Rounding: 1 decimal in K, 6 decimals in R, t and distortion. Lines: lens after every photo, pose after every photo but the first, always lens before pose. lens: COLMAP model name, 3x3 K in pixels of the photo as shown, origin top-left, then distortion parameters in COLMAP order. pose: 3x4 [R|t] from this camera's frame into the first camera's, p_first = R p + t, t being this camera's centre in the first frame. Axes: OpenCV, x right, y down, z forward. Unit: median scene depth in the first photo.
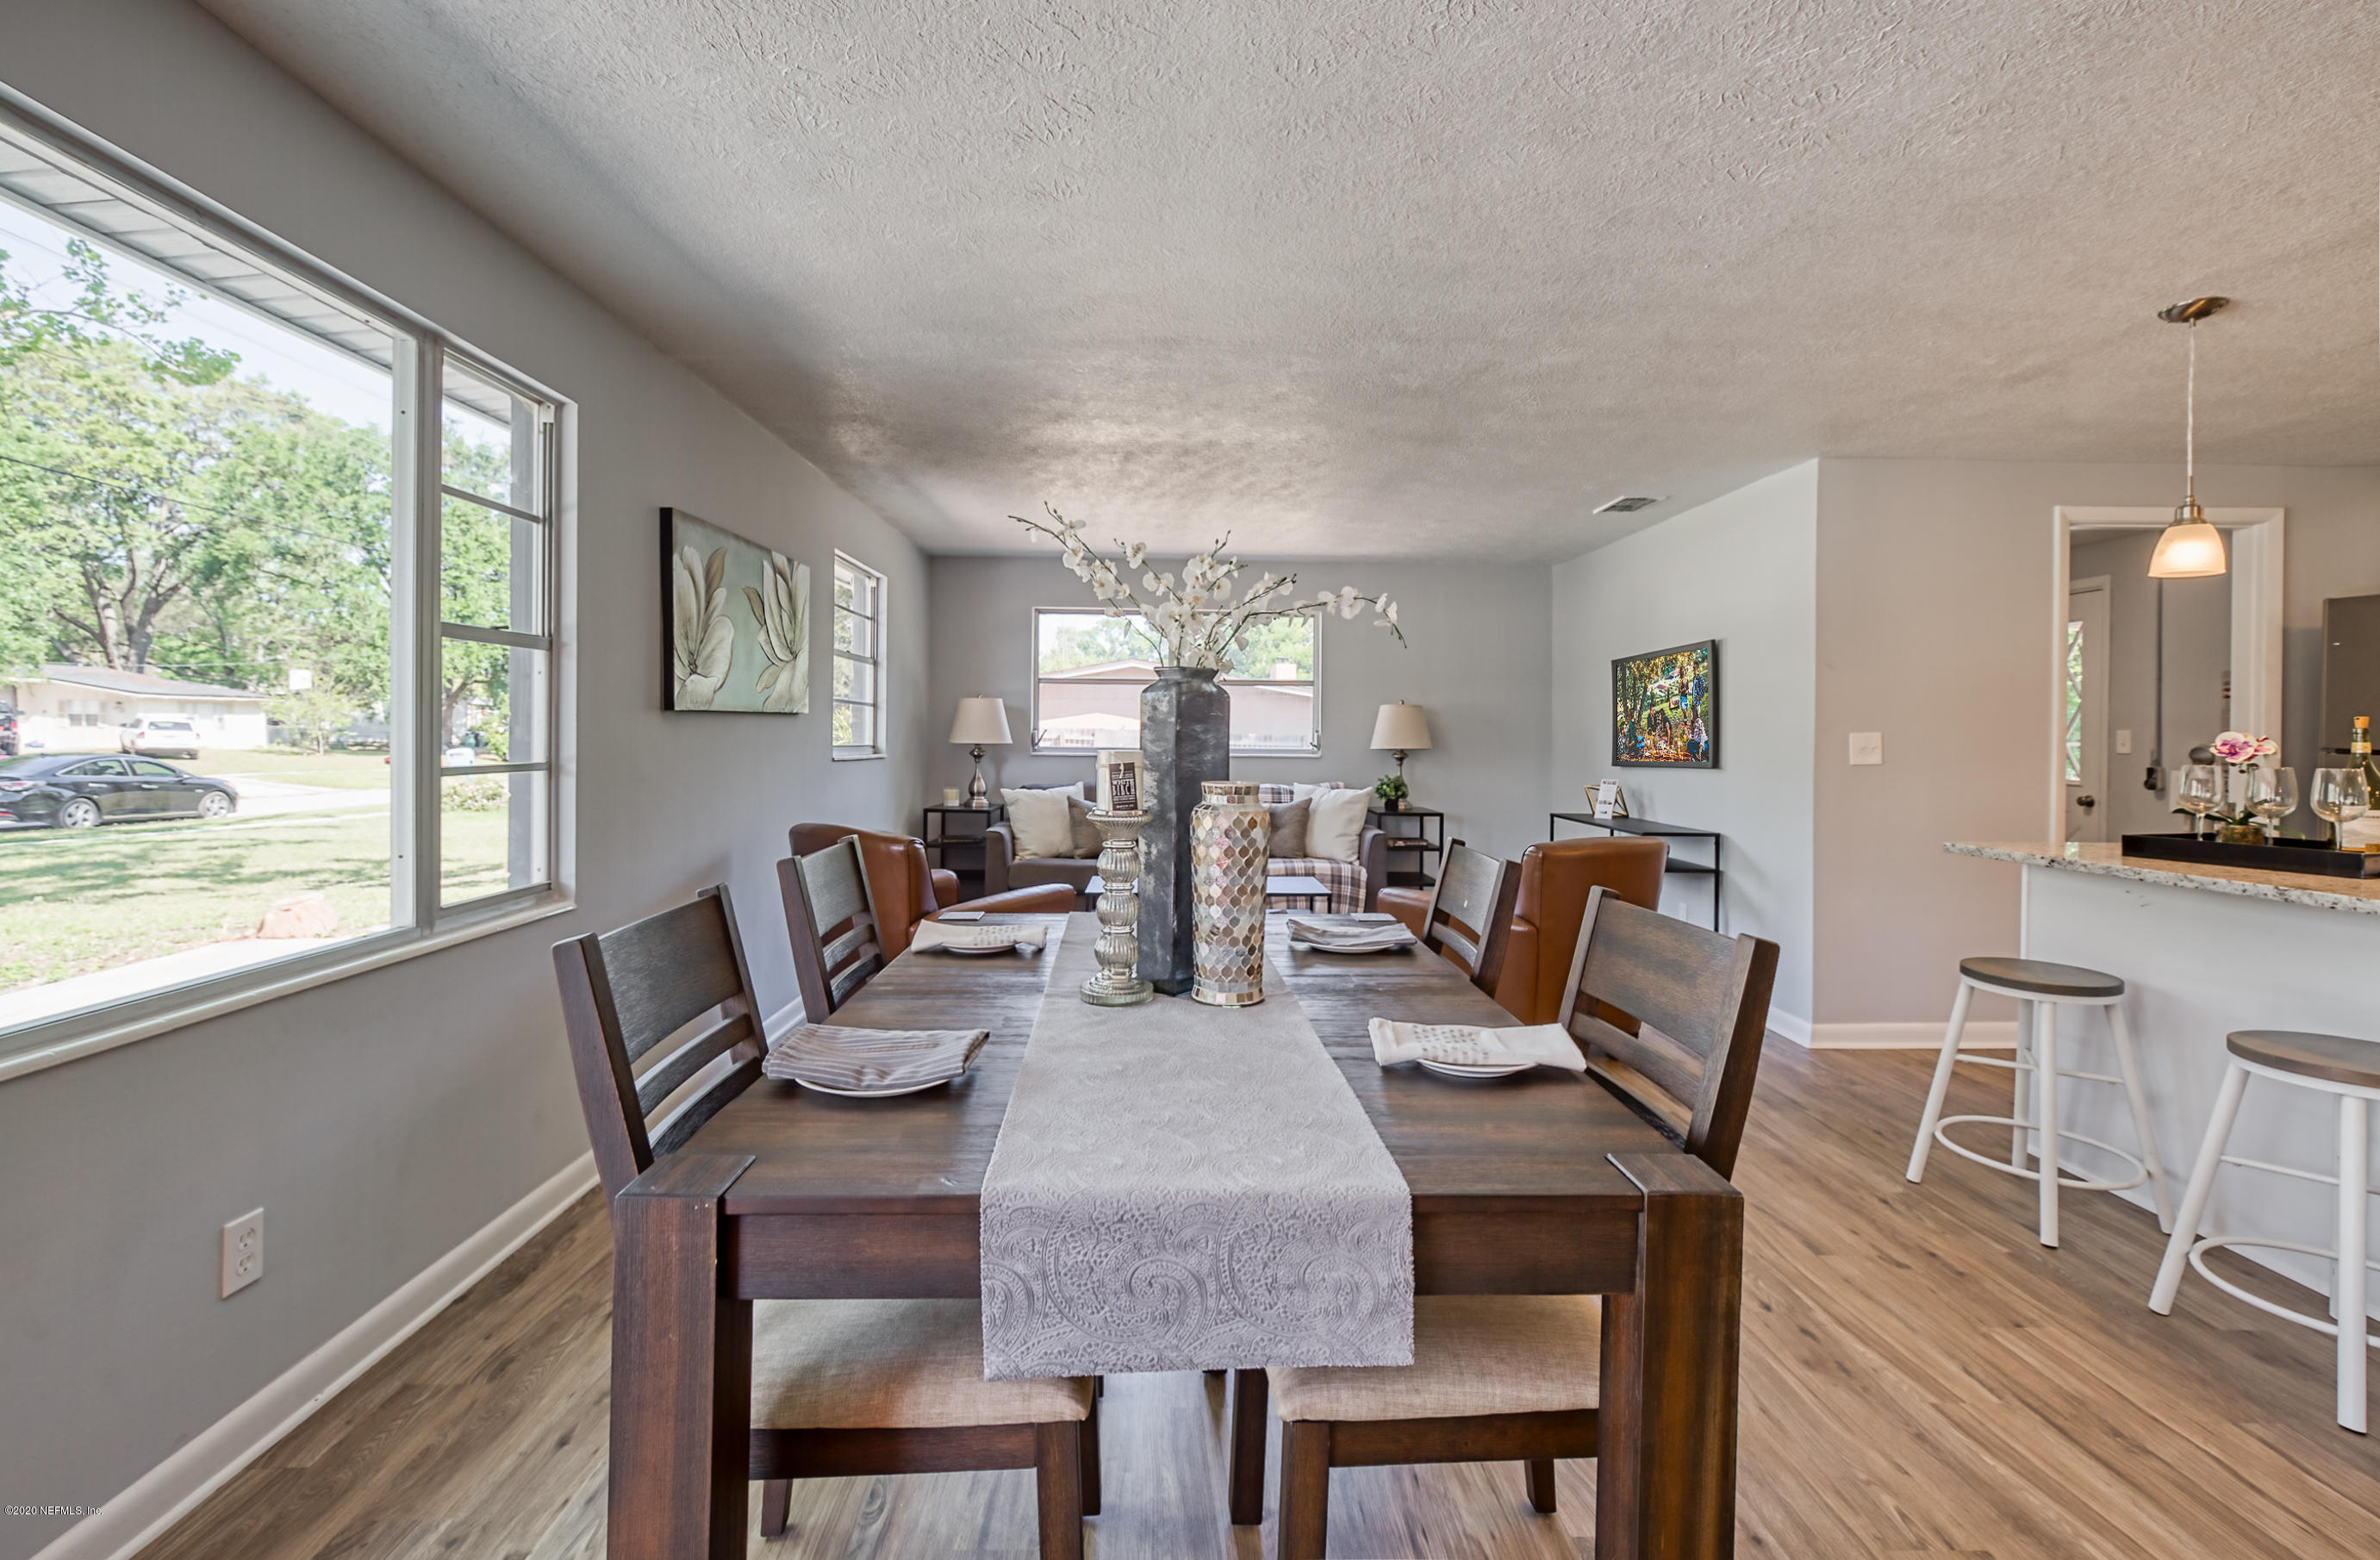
lens RADIAL K [[1058.4, 0, 1174.9], [0, 1058.4, 736.2], [0, 0, 1]] dist [-0.001056, 0.000184]
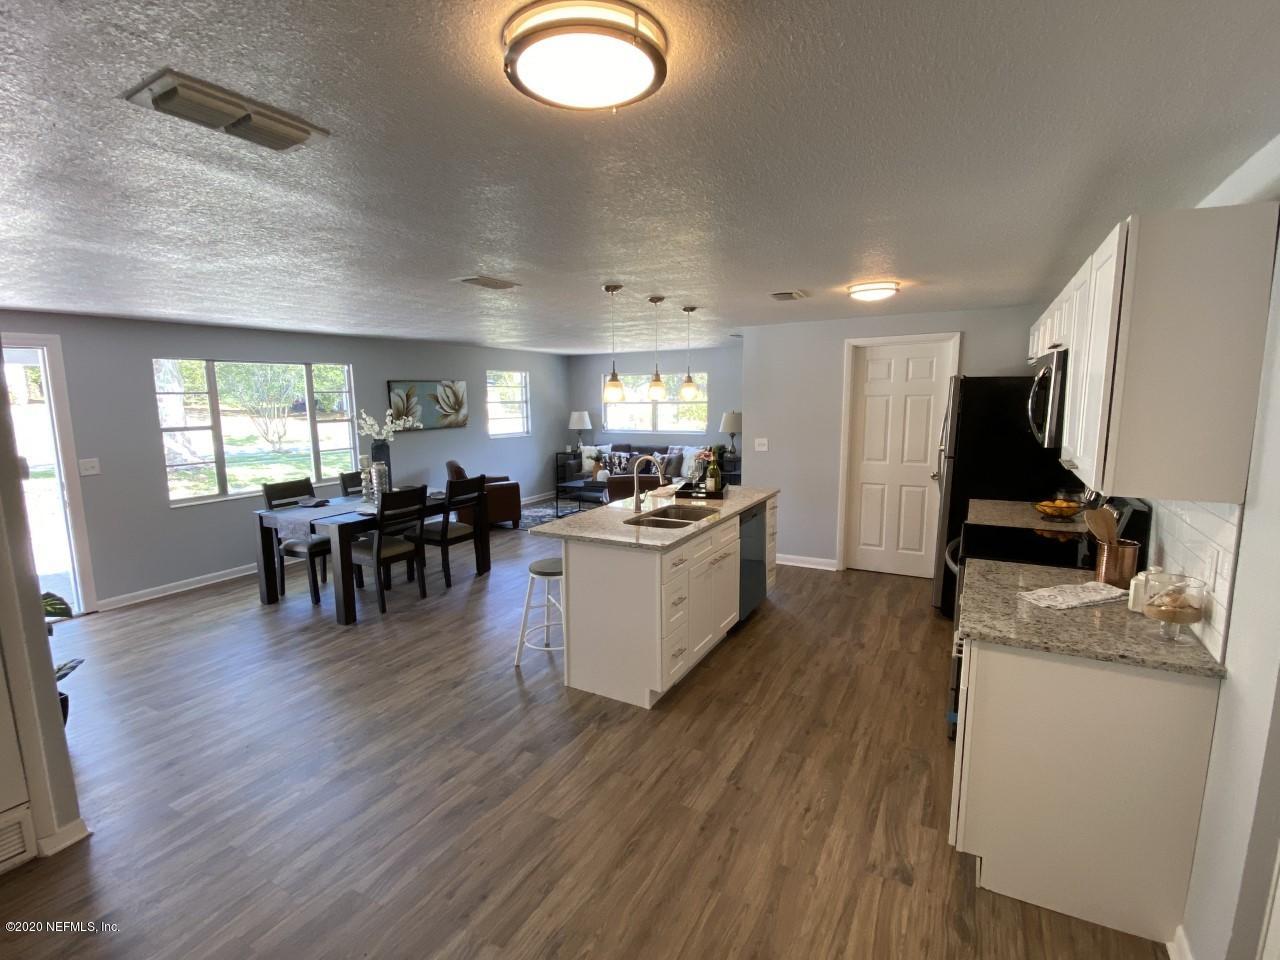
lens RADIAL K [[601.6, 0, 625.0], [0, 601.6, 484.3], [0, 0, 1]] dist [0.001388, 0.000074]
pose [[0.856761, 0.054239, -0.512854, 0.732322], [0.020297, 0.990137, 0.138624, -0.065067], [0.515314, -0.129177, 0.847210, -0.249043]]
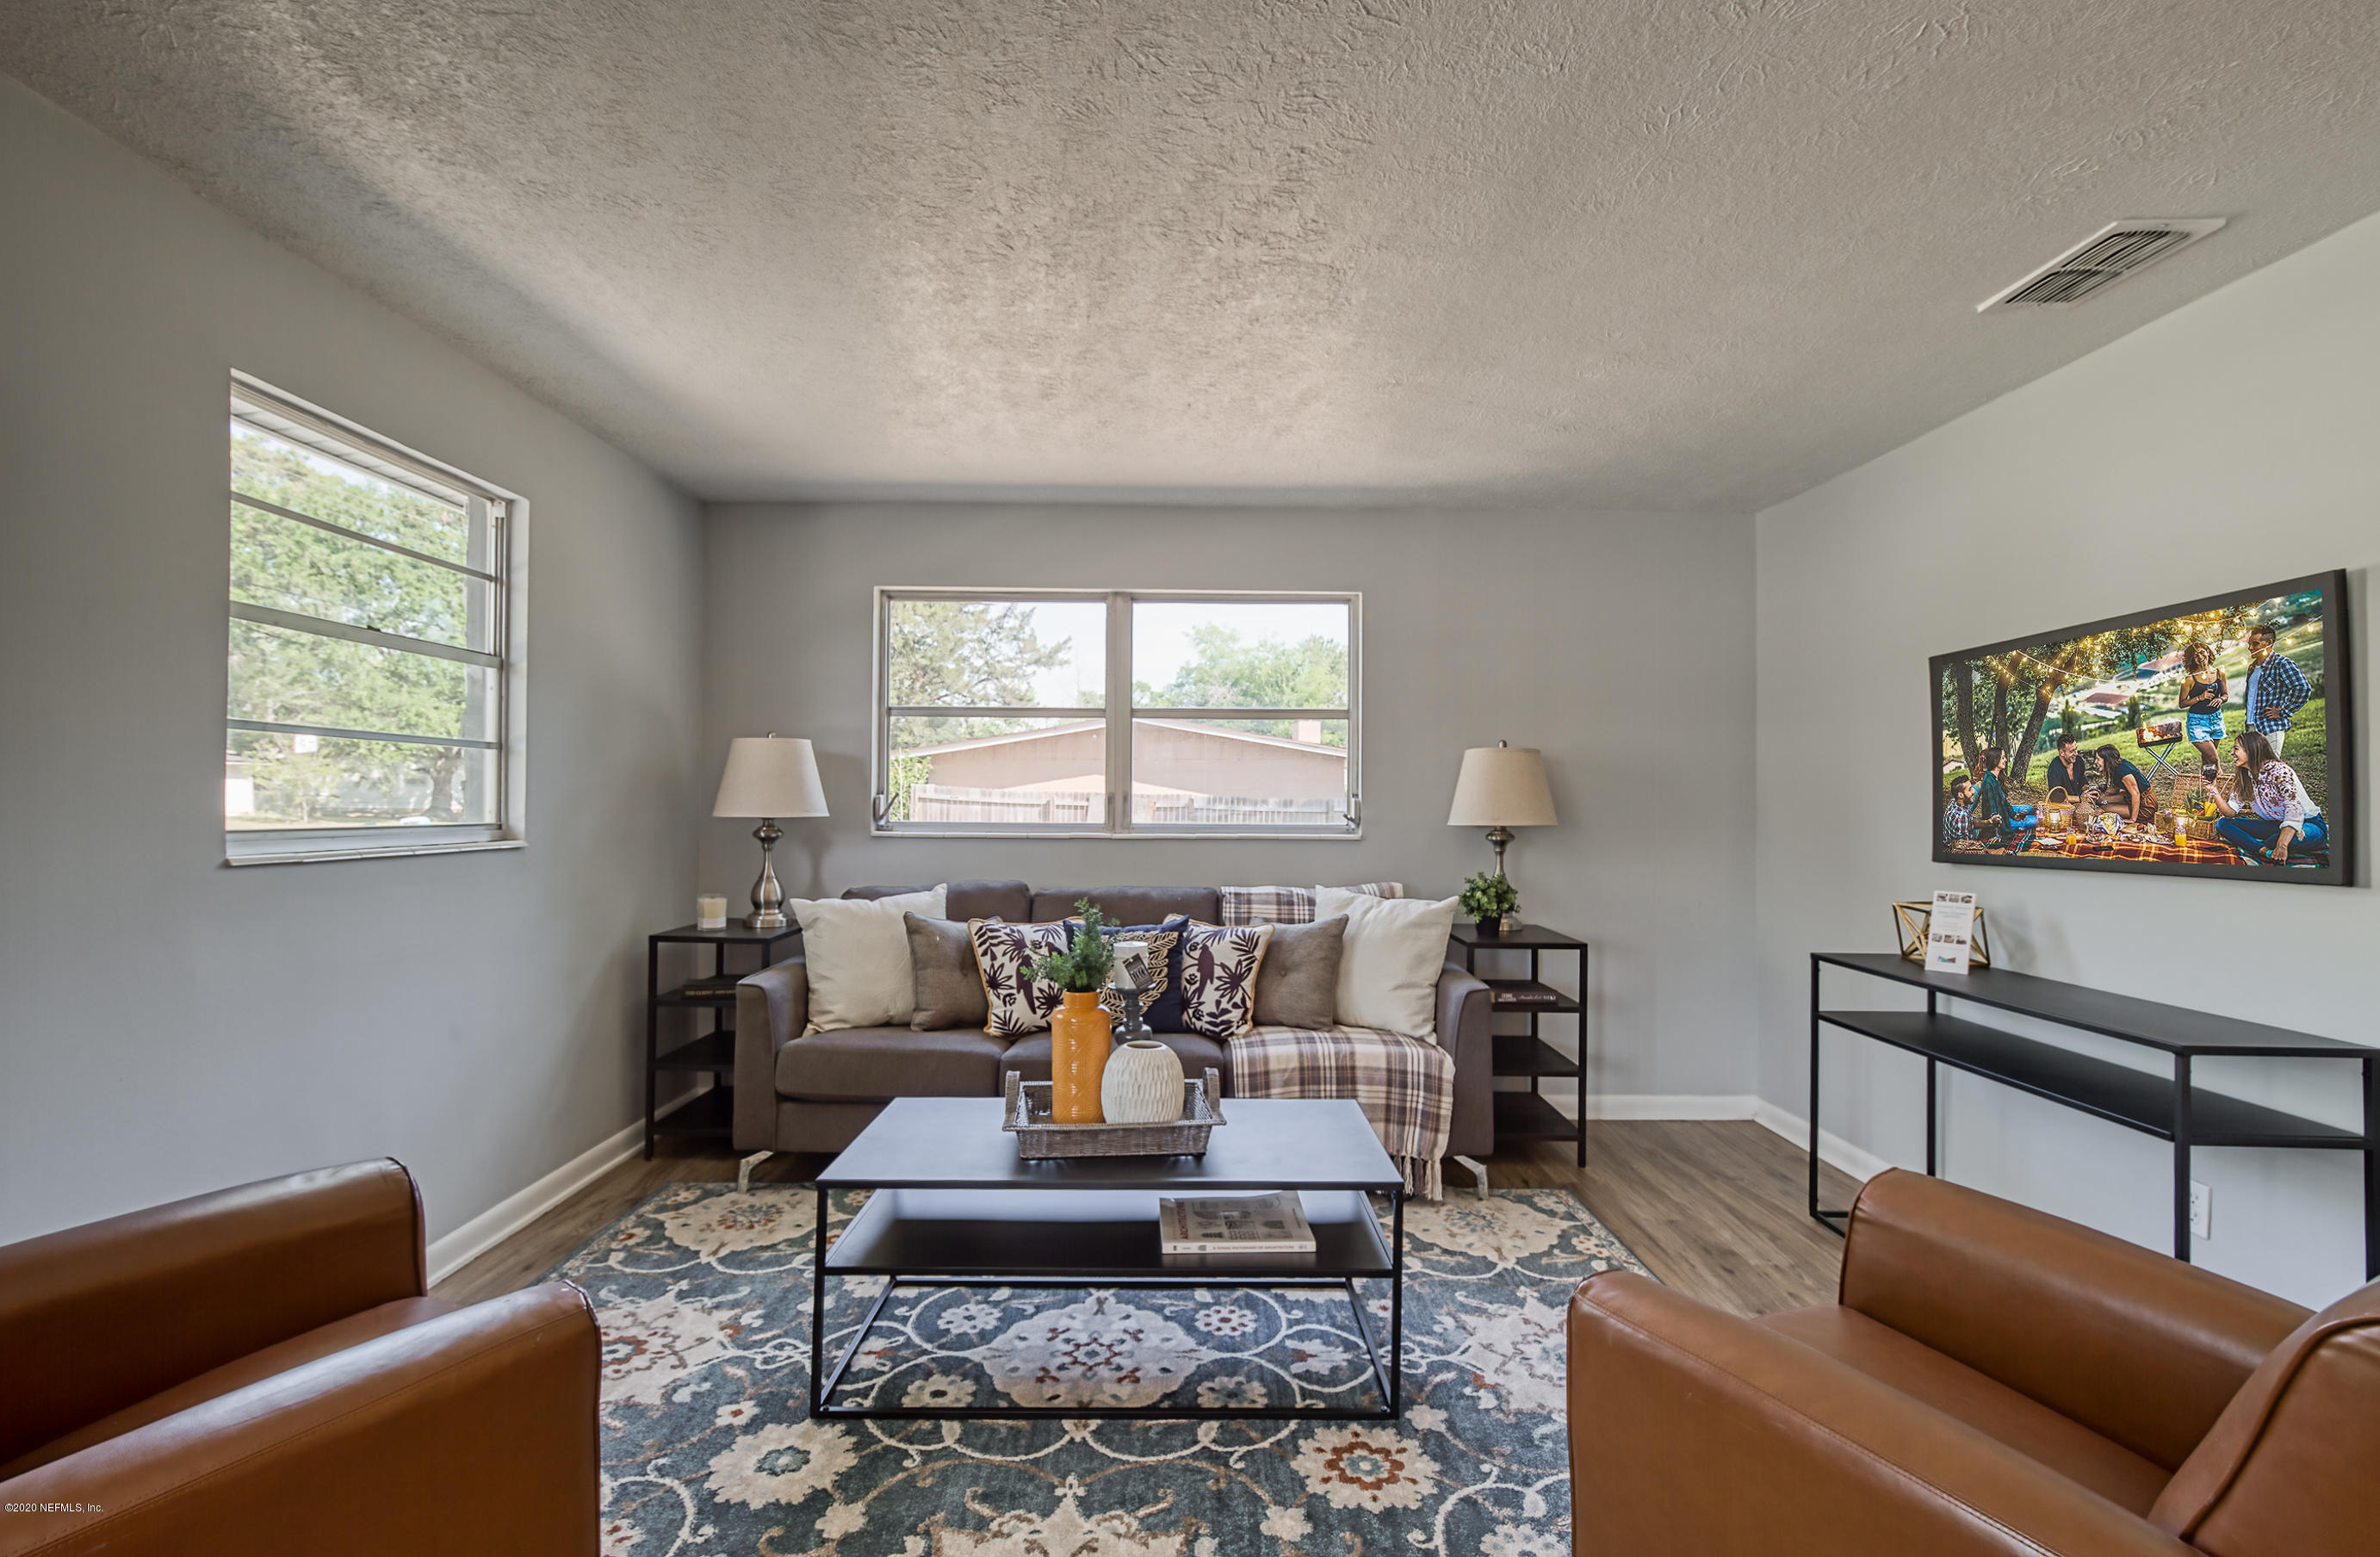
lens RADIAL K [[1054.5, 0, 1190.0], [0, 1054.5, 778.5], [0, 0, 1]] dist [0.000192, 0.000047]
pose [[0.999896, -0.001642, -0.014355, 0.055689], [0.001334, 0.999770, -0.021414, -0.001811], [0.014387, 0.021392, 0.999668, 0.453277]]
